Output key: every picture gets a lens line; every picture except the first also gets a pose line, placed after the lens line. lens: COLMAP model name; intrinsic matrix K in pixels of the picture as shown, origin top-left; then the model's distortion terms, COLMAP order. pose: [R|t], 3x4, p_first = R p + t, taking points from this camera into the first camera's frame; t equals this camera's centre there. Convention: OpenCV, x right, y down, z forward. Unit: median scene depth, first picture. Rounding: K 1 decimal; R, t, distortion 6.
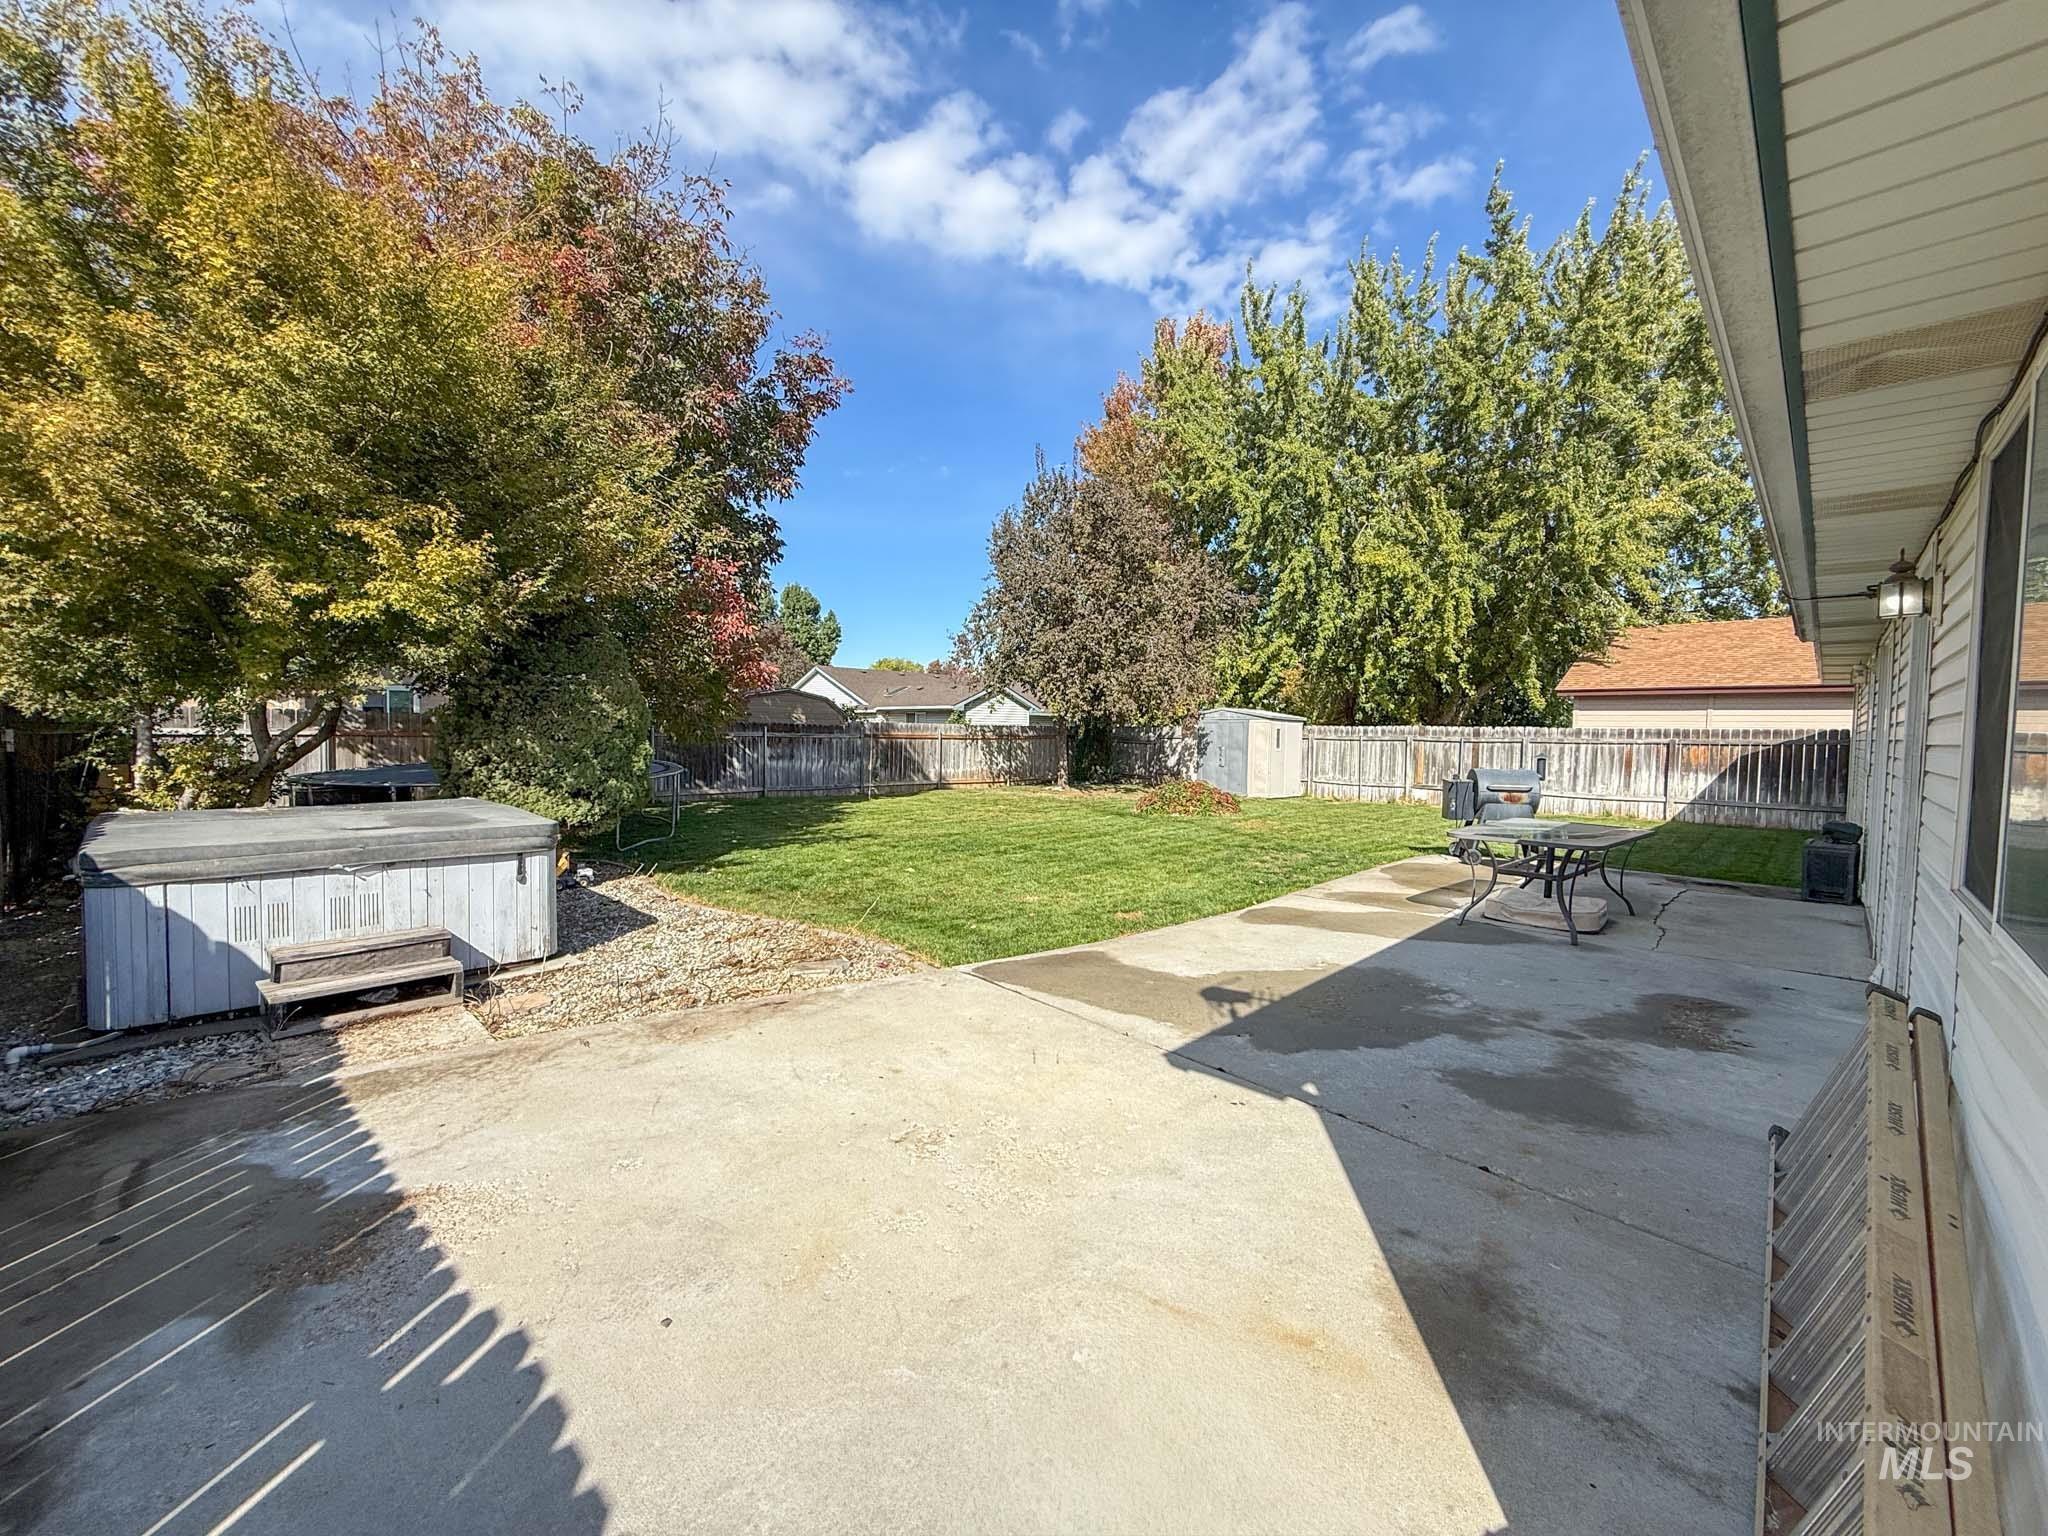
lens RADIAL K [[818.0, 0, 1029.0], [0, 818.0, 775.9], [0, 0, 1]] dist [-0.001706, 0.000137]
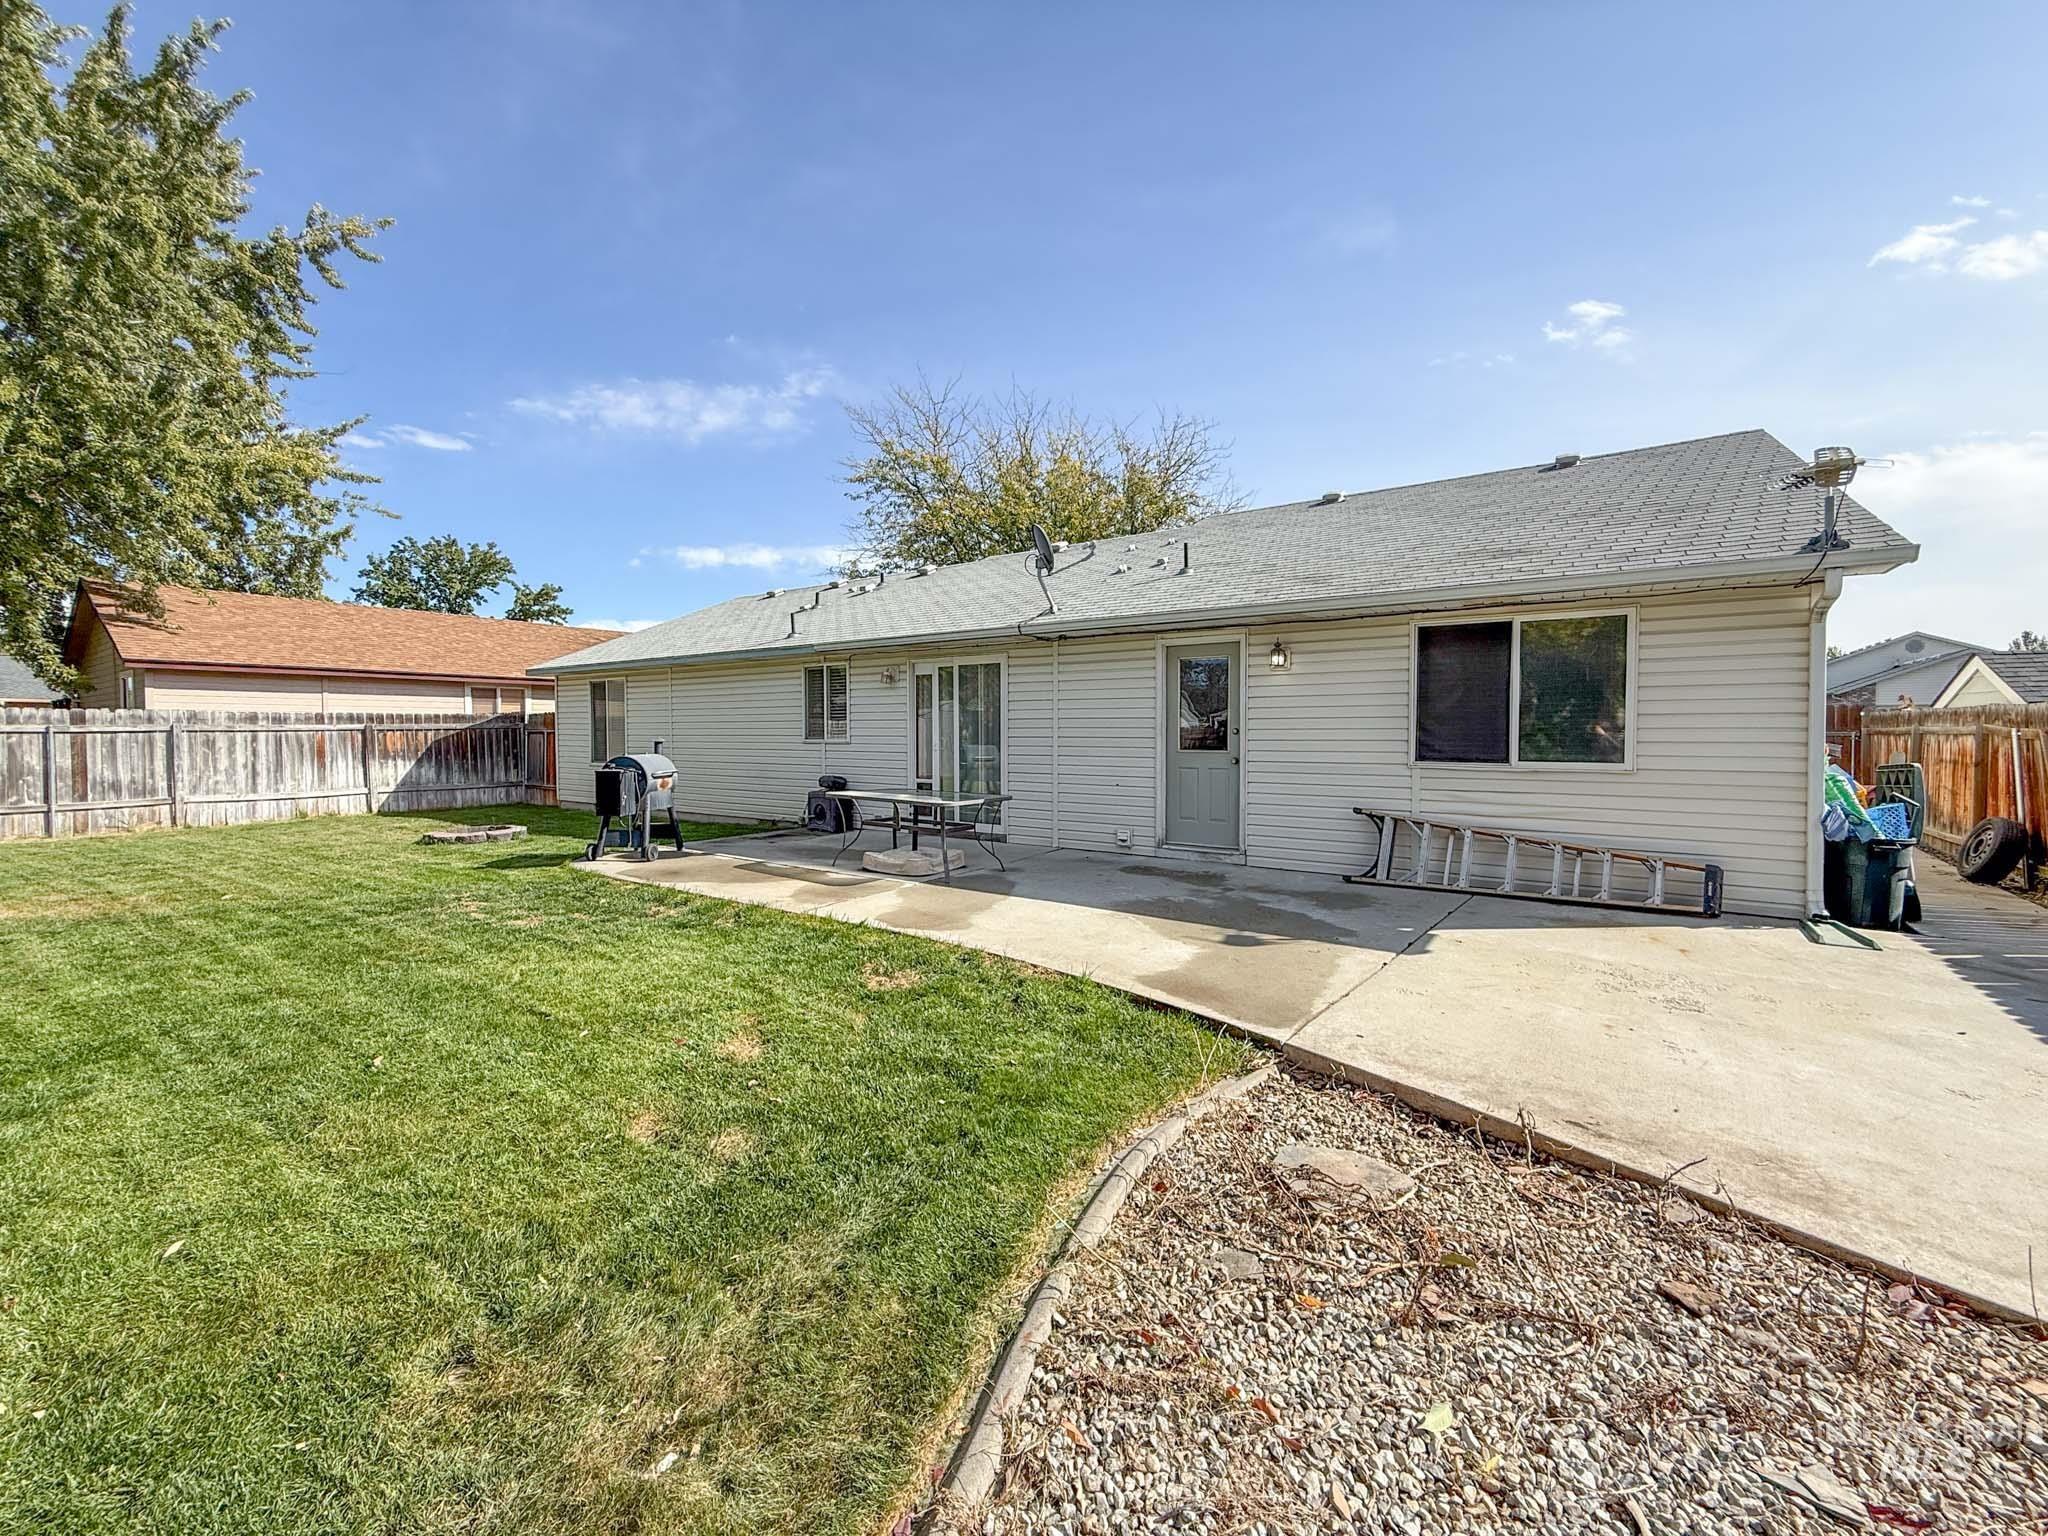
lens RADIAL K [[818.0, 0, 1024.3], [0, 818.0, 736.2], [0, 0, 1]] dist [-0.001706, 0.000137]
pose [[-0.158778, -0.022808, 0.987051, -0.242938], [0.055767, 0.997930, 0.032030, -0.020554], [-0.985738, 0.060130, -0.157177, 0.426085]]
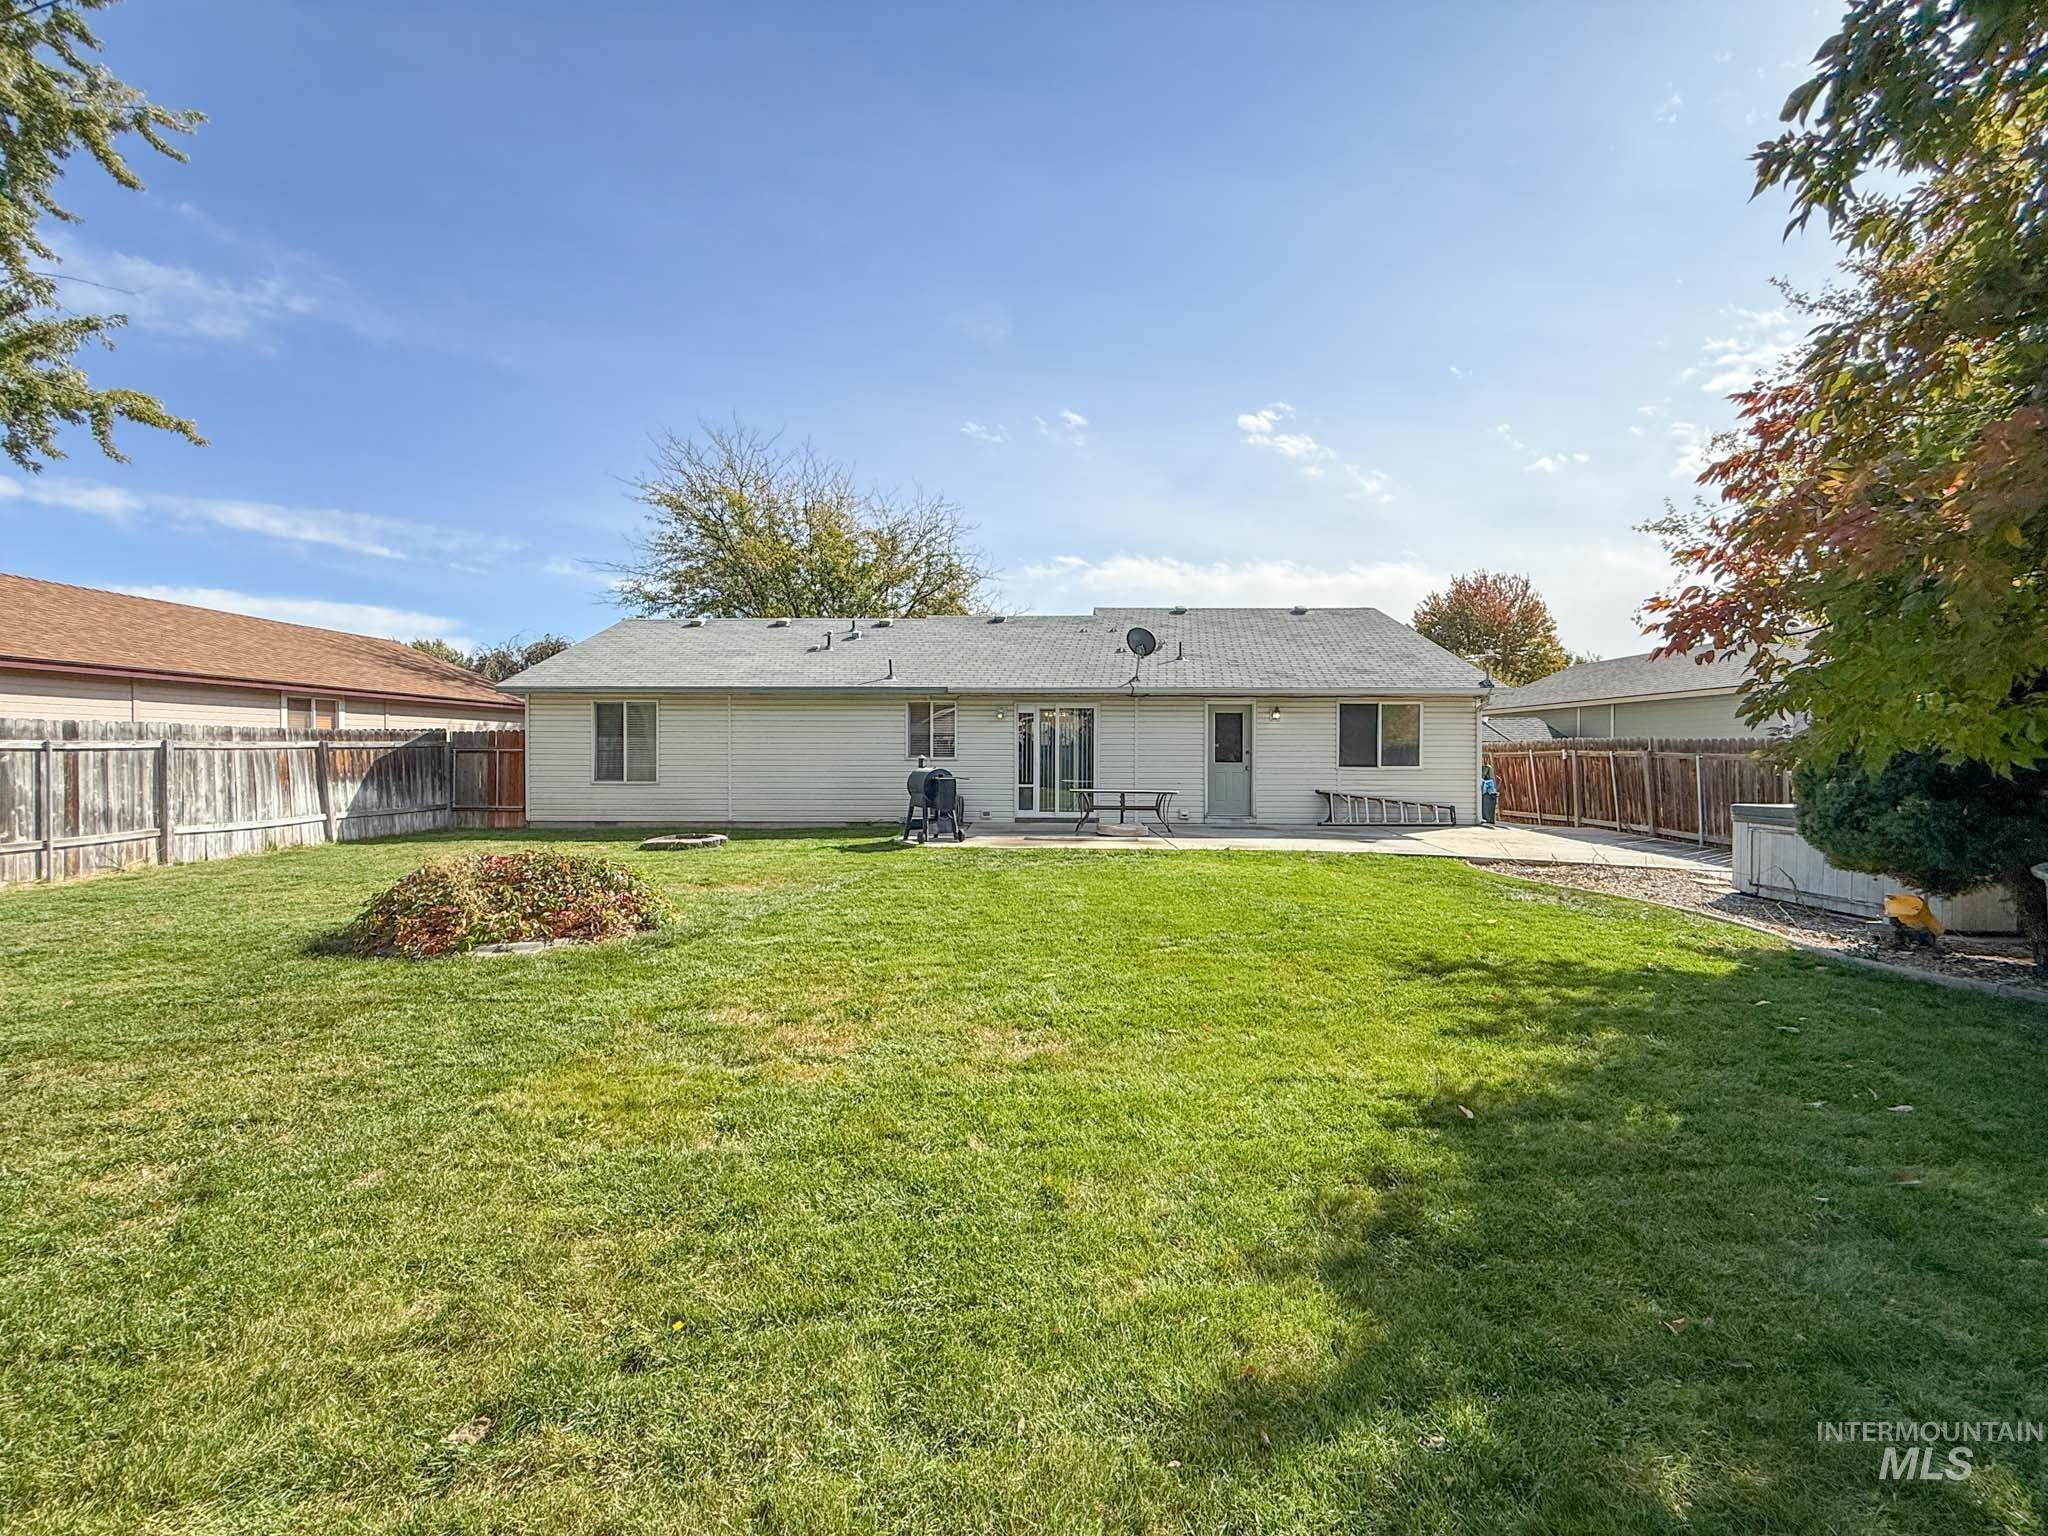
lens RADIAL K [[818.0, 0, 1038.9], [0, 818.0, 764.7], [0, 0, 1]] dist [-0.001706, 0.000137]
pose [[-0.683888, -0.029402, 0.728994, -0.290379], [0.028511, 0.997347, 0.066972, -0.057553], [-0.729029, 0.066586, -0.681236, 1.056827]]
